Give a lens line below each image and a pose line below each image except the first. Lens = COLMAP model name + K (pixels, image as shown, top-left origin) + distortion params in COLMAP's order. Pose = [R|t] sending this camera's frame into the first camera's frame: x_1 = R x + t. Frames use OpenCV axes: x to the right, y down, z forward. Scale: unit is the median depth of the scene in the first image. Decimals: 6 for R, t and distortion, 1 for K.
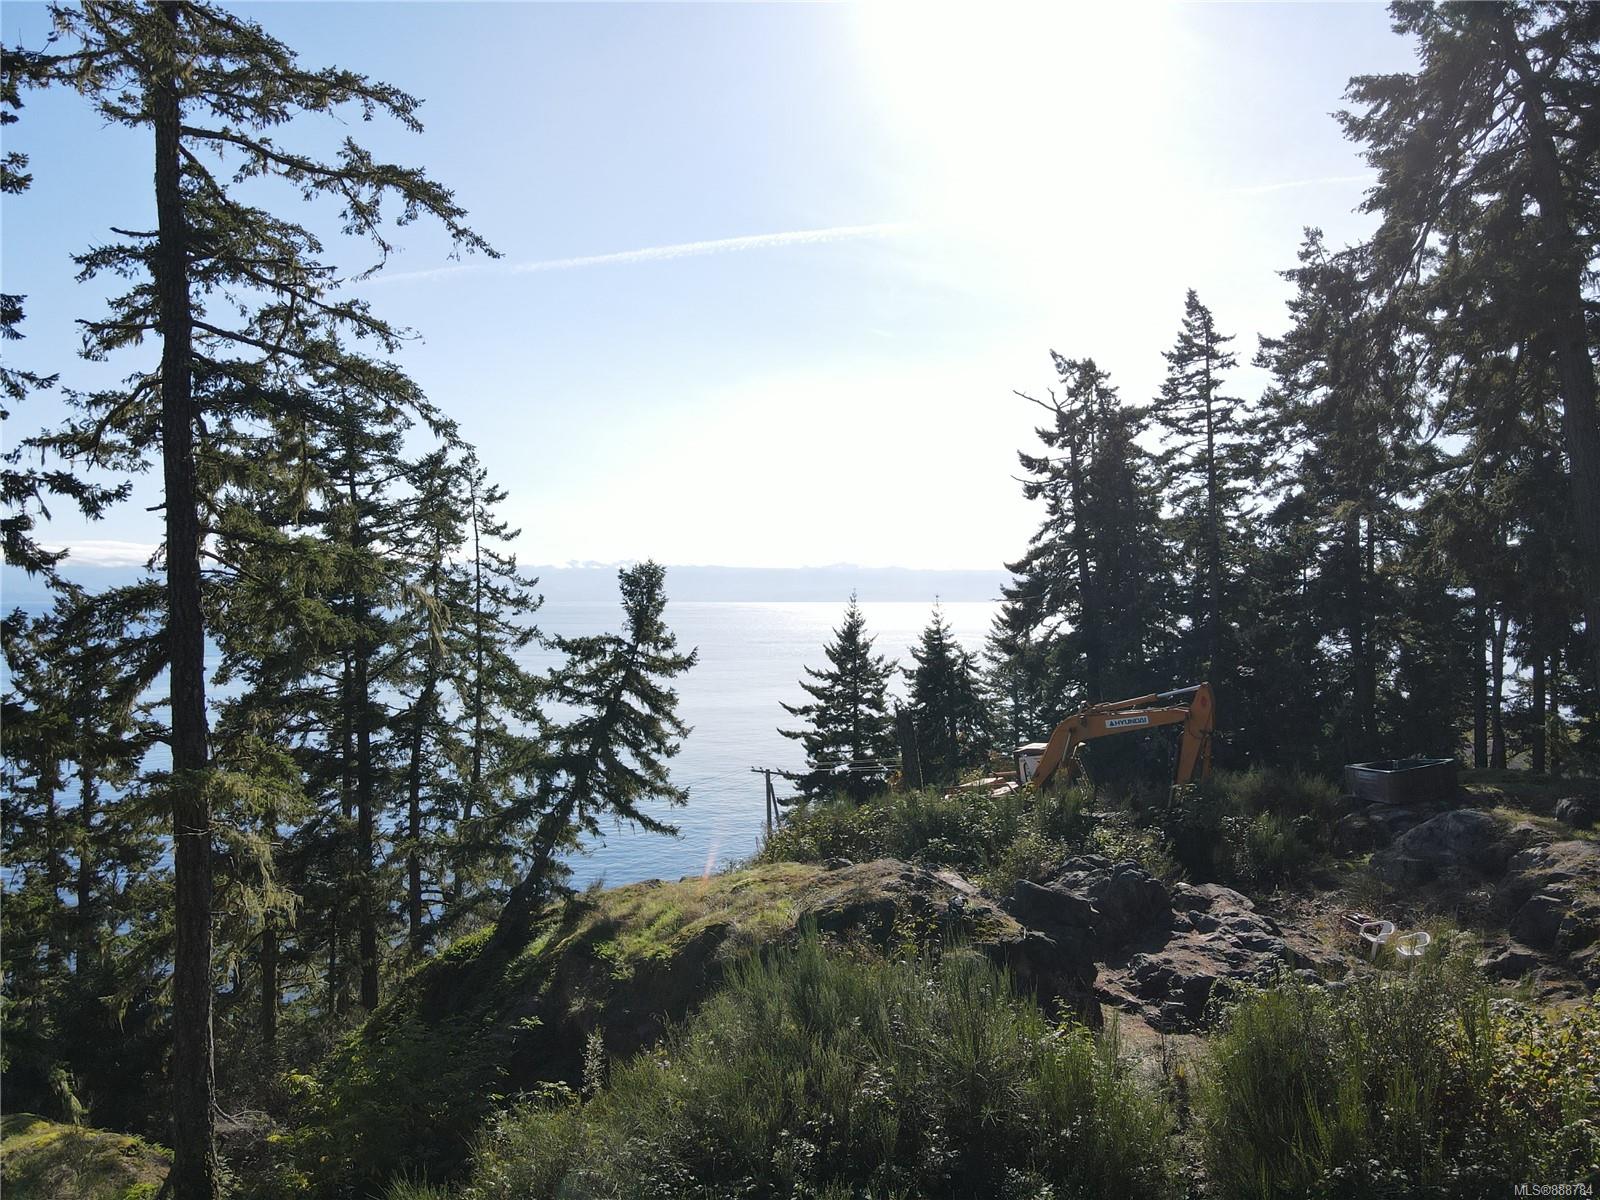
lens RADIAL K [[1177.0, 0, 798.7], [0, 1177.0, 587.6], [0, 0, 1]] dist [0.007919, 0.014547]
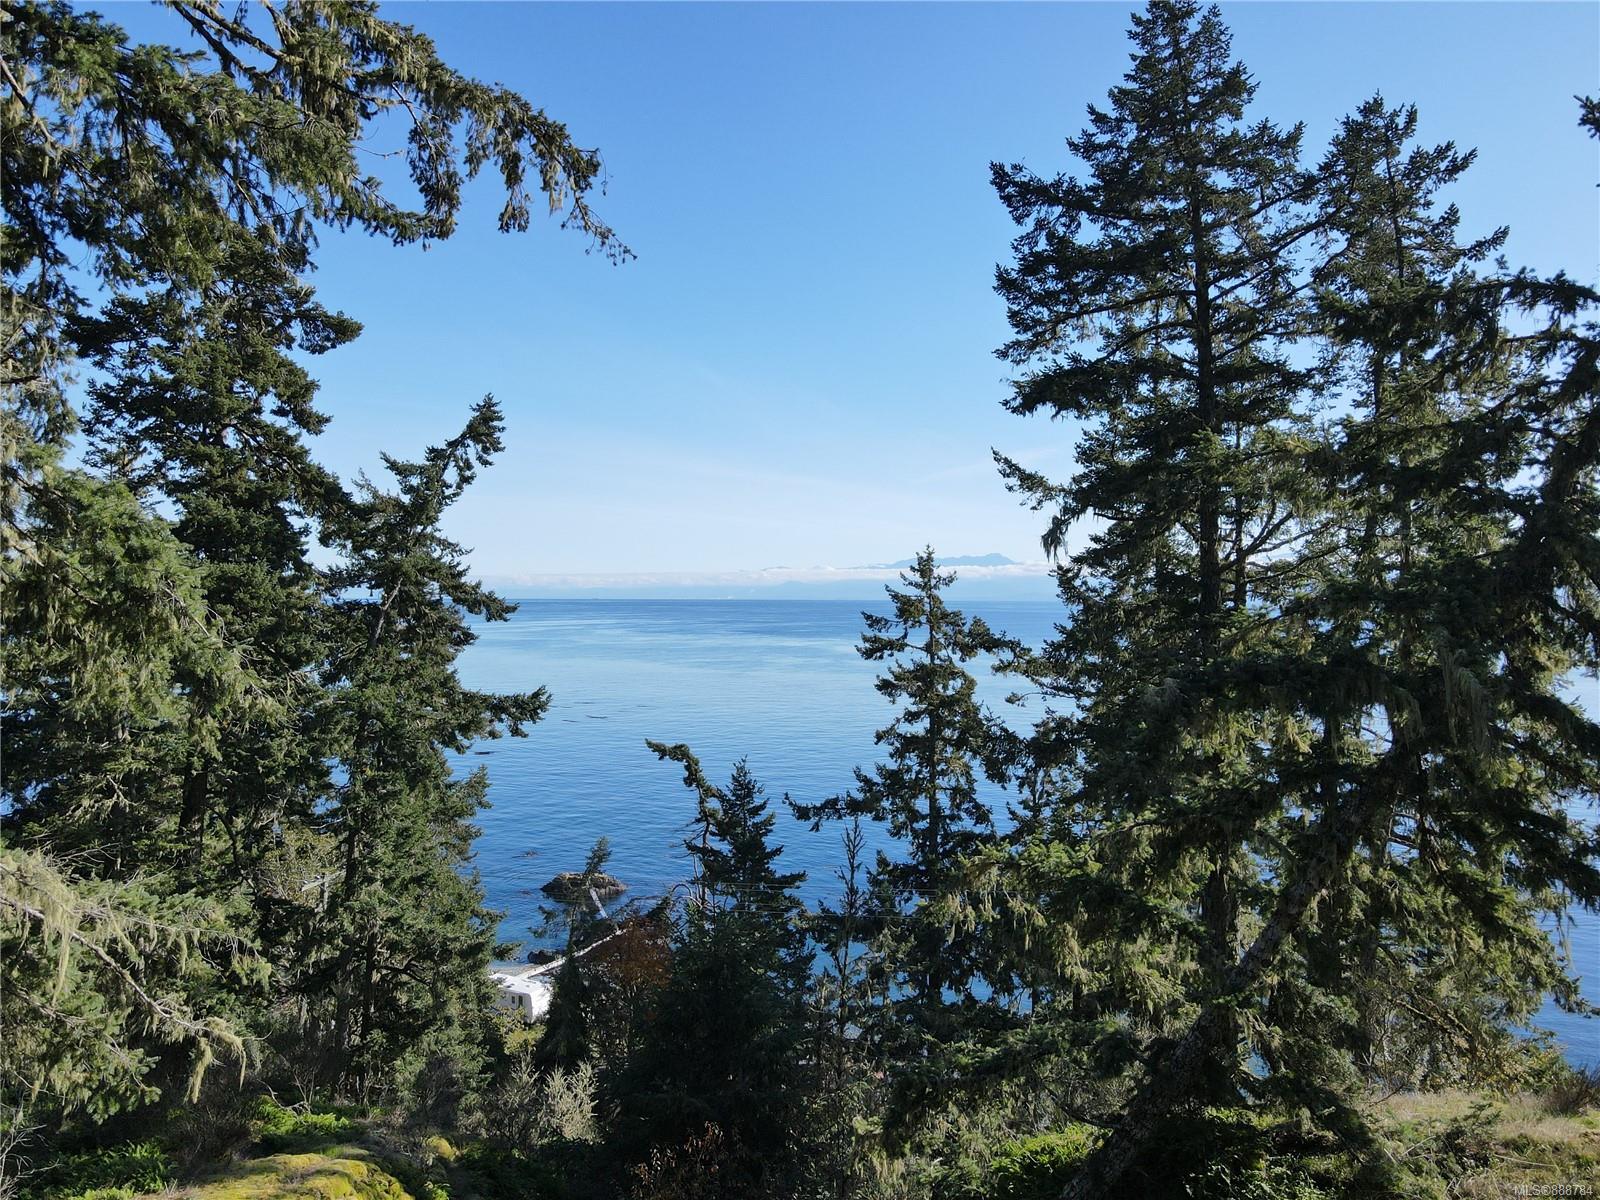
lens RADIAL K [[1177.0, 0, 795.2], [0, 1177.0, 591.2], [0, 0, 1]] dist [0.007919, 0.014547]
pose [[0.561265, -0.001715, -0.827635, -0.016425], [0.001666, 0.999998, -0.000943, 0.146247], [0.827635, -0.000850, 0.561266, 0.823172]]
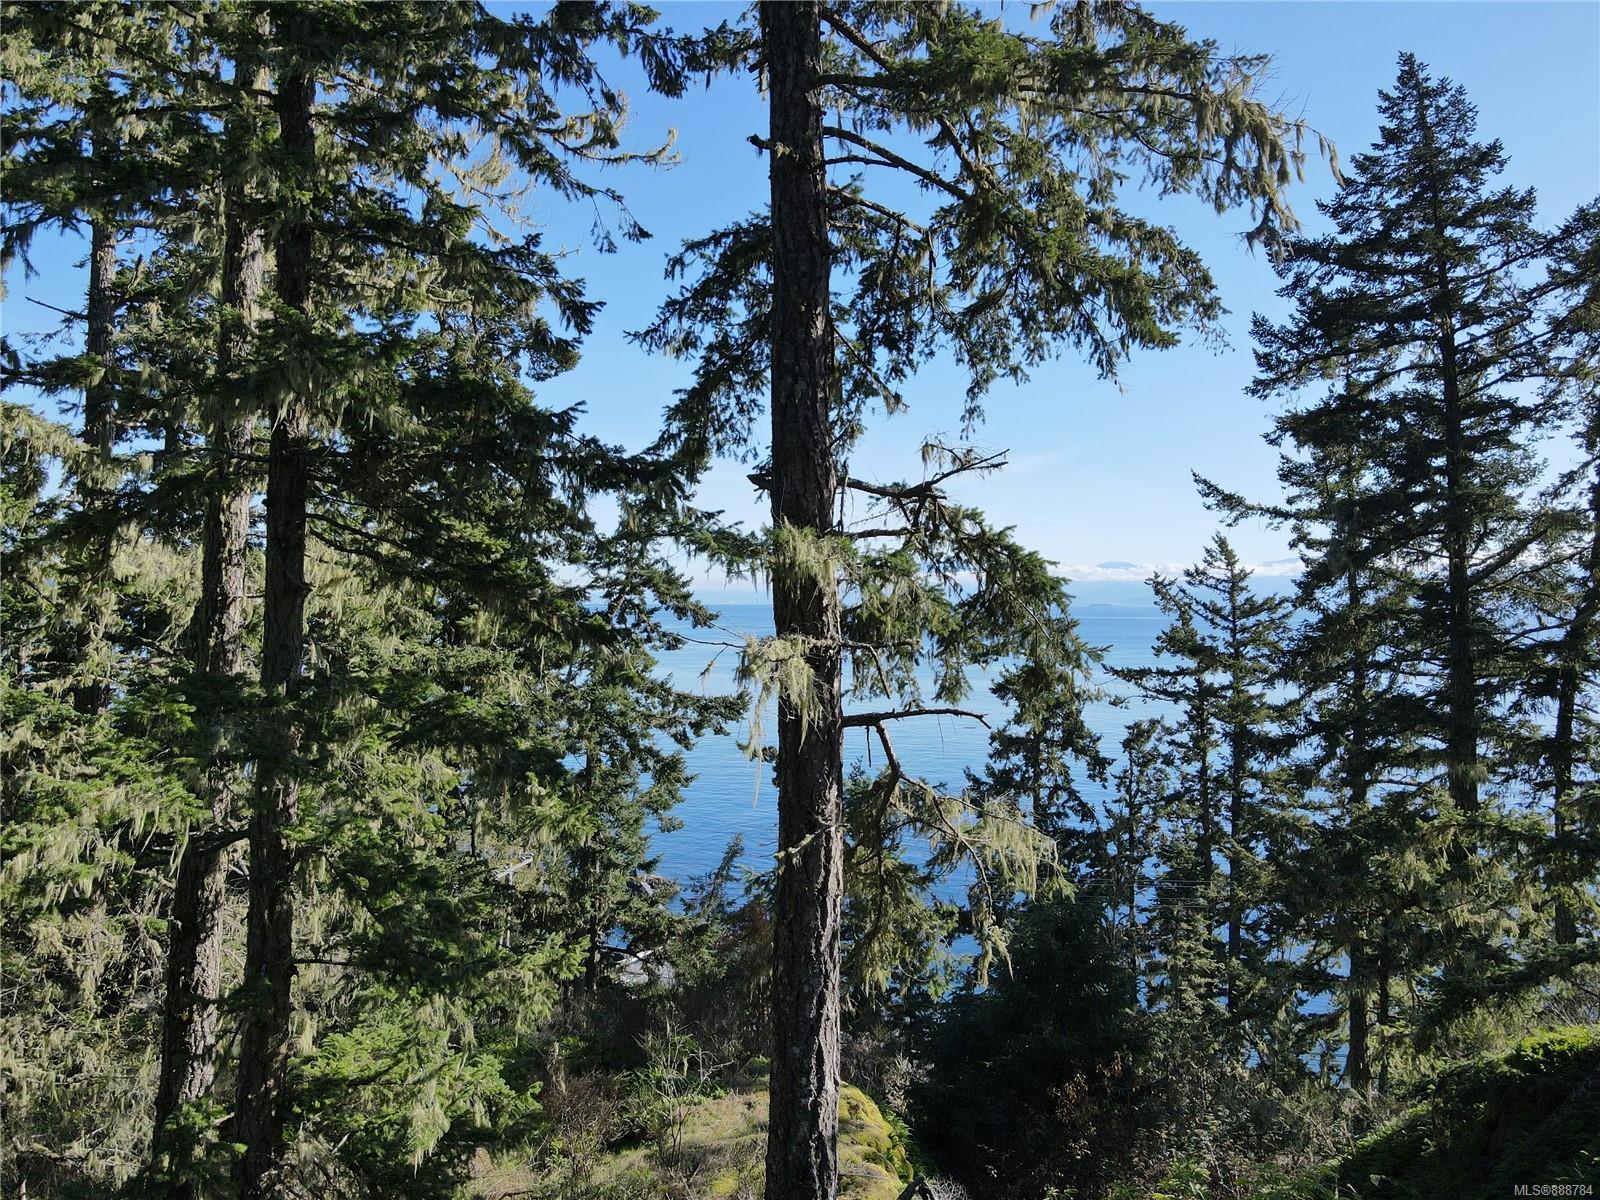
lens RADIAL K [[1177.0, 0, 797.3], [0, 1177.0, 593.0], [0, 0, 1]] dist [0.007919, 0.014547]
pose [[0.561272, -0.004367, -0.827620, -0.059942], [0.001919, 0.999990, -0.003975, 0.140518], [0.827629, 0.000642, 0.561275, 0.538672]]
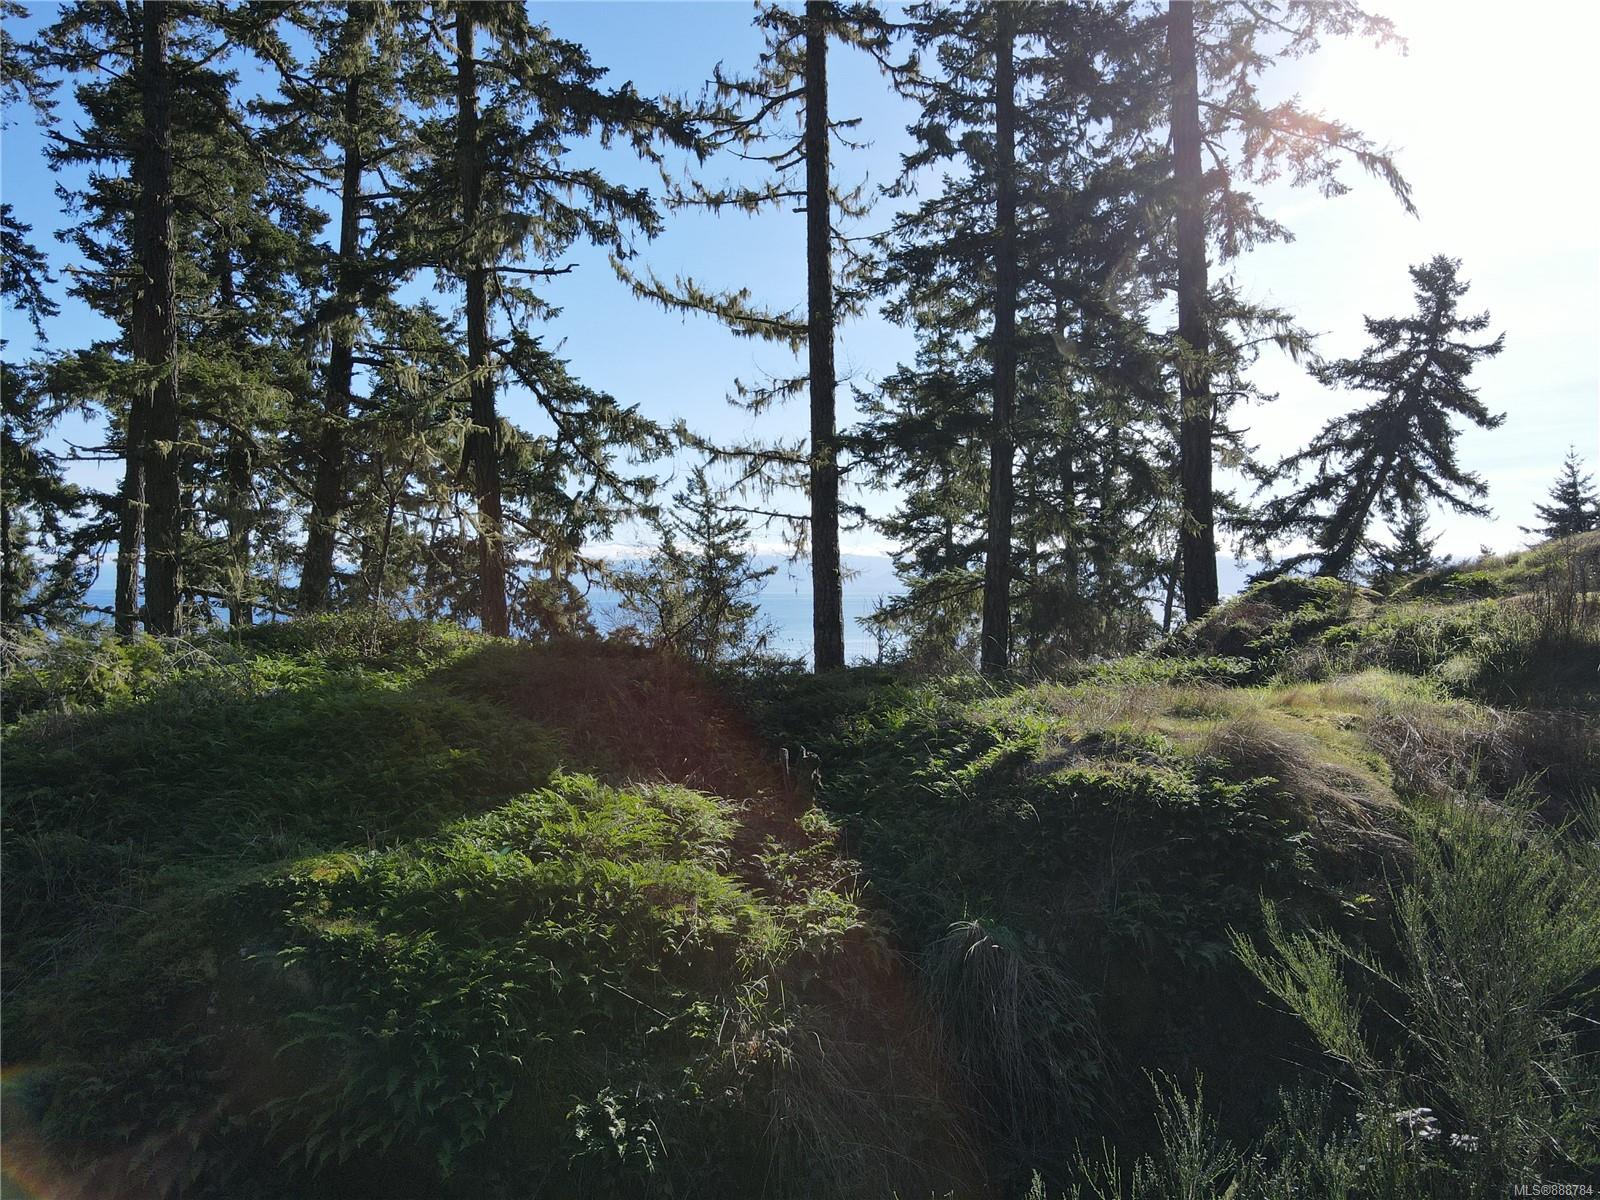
lens RADIAL K [[1177.0, 0, 799.1], [0, 1177.0, 585.3], [0, 0, 1]] dist [0.007919, 0.014547]
pose [[0.939162, 0.000995, -0.343474, -0.370489], [0.000919, 0.999985, 0.005408, 0.316722], [0.343474, -0.005395, 0.939147, -0.157632]]
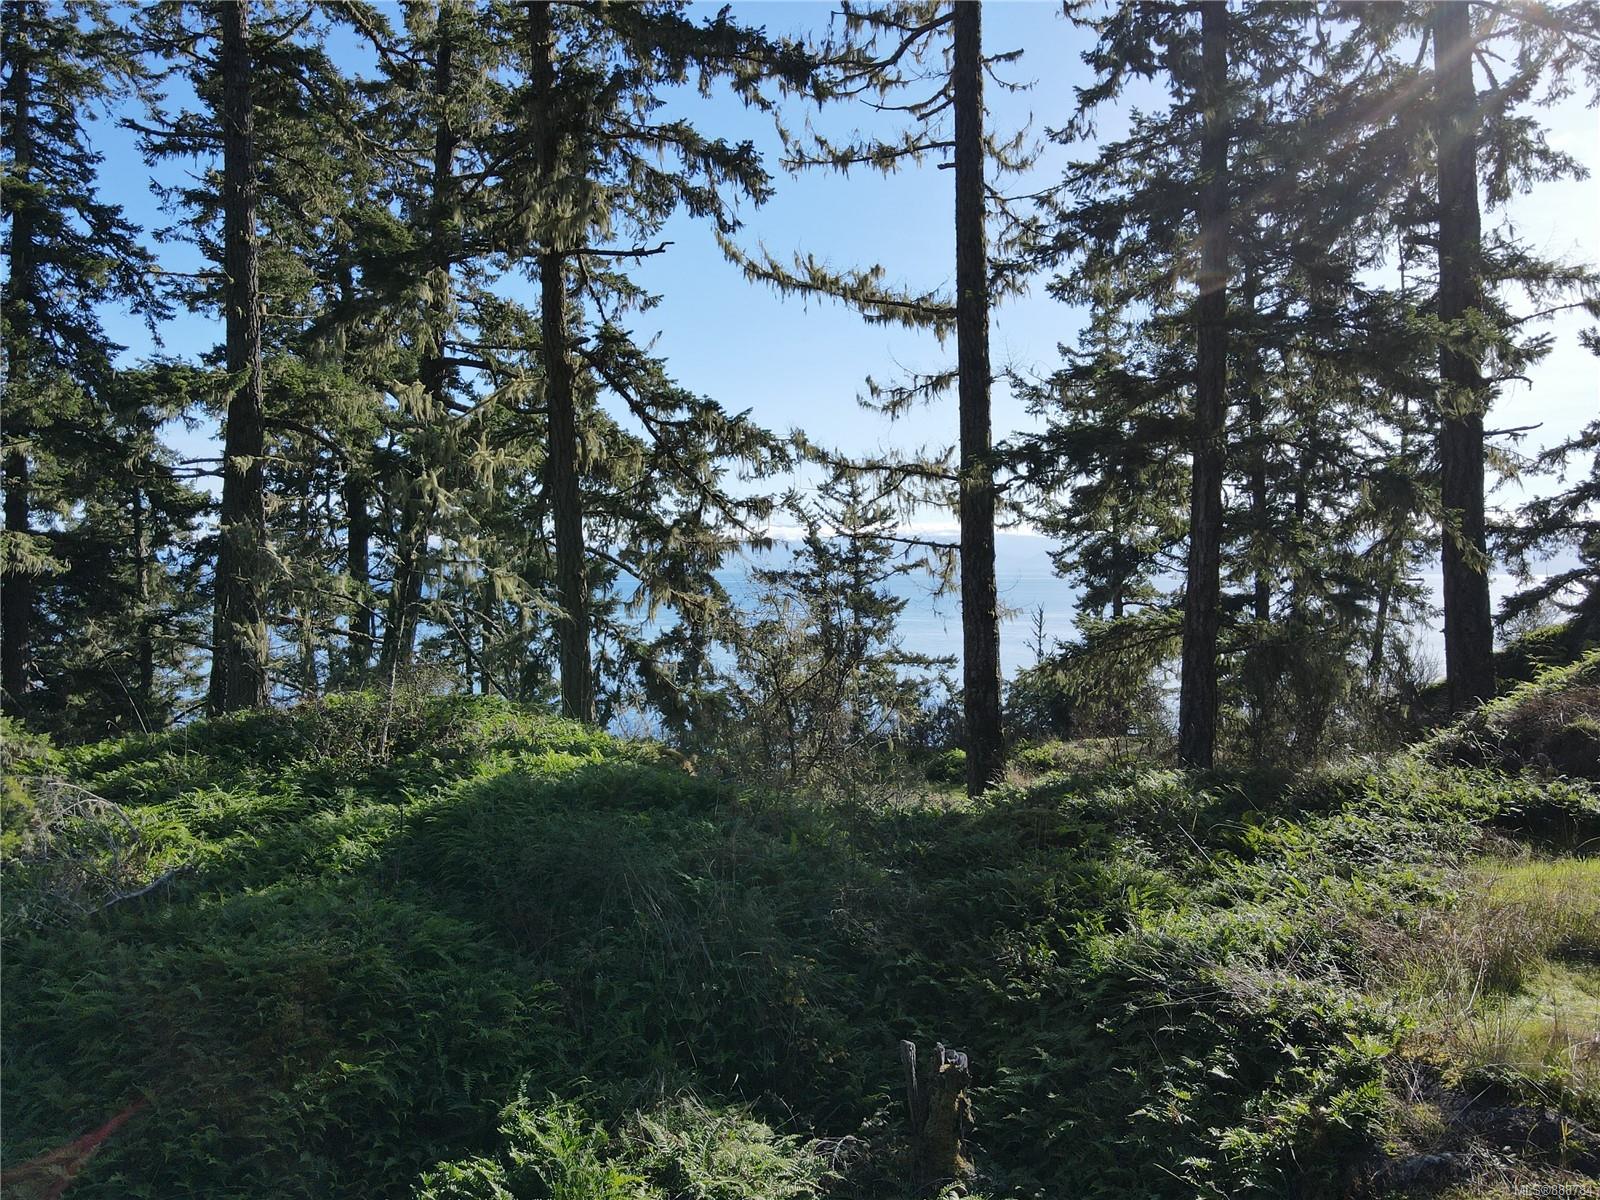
lens RADIAL K [[1177.0, 0, 800.7], [0, 1177.0, 585.4], [0, 0, 1]] dist [0.007919, 0.014547]
pose [[0.888021, 0.006318, -0.459759, -0.418754], [0.004171, 0.999754, 0.021795, 0.281390], [0.459783, -0.021272, 0.887776, -0.015907]]
